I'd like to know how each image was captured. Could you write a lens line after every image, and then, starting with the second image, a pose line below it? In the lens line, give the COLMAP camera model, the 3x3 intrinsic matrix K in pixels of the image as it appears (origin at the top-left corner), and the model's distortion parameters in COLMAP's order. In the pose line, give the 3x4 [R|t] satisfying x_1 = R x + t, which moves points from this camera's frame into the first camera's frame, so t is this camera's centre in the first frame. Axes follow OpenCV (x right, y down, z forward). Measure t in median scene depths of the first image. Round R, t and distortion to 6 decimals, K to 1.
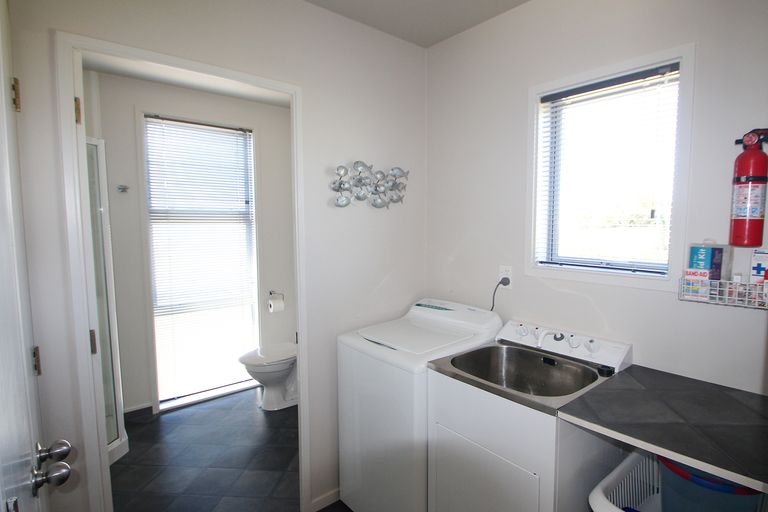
lens RADIAL K [[368.1, 0, 385.4], [0, 368.1, 255.2], [0, 0, 1]] dist [0.005436, 0.000439]
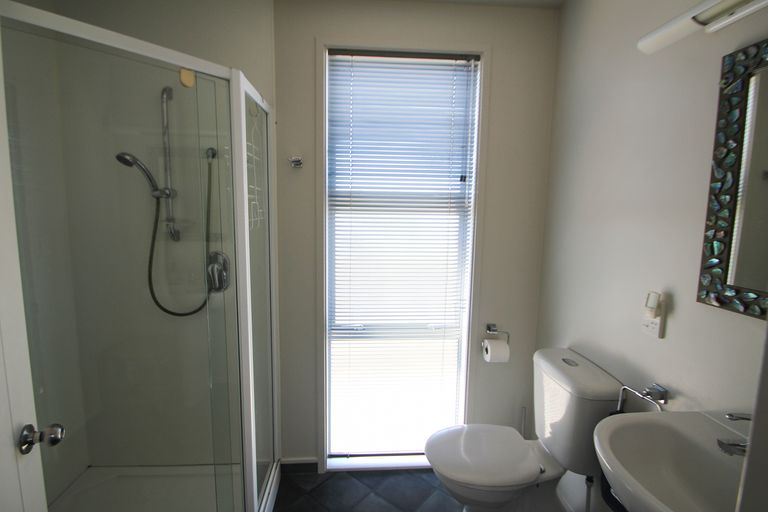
lens RADIAL K [[368.1, 0, 382.5], [0, 368.1, 257.4], [0, 0, 1]] dist [0.005436, 0.000439]
pose [[0.838540, 0.084577, -0.538236, -0.147391], [-0.063382, 0.996313, 0.057813, -0.040849], [0.541142, -0.014364, 0.840809, 0.411845]]
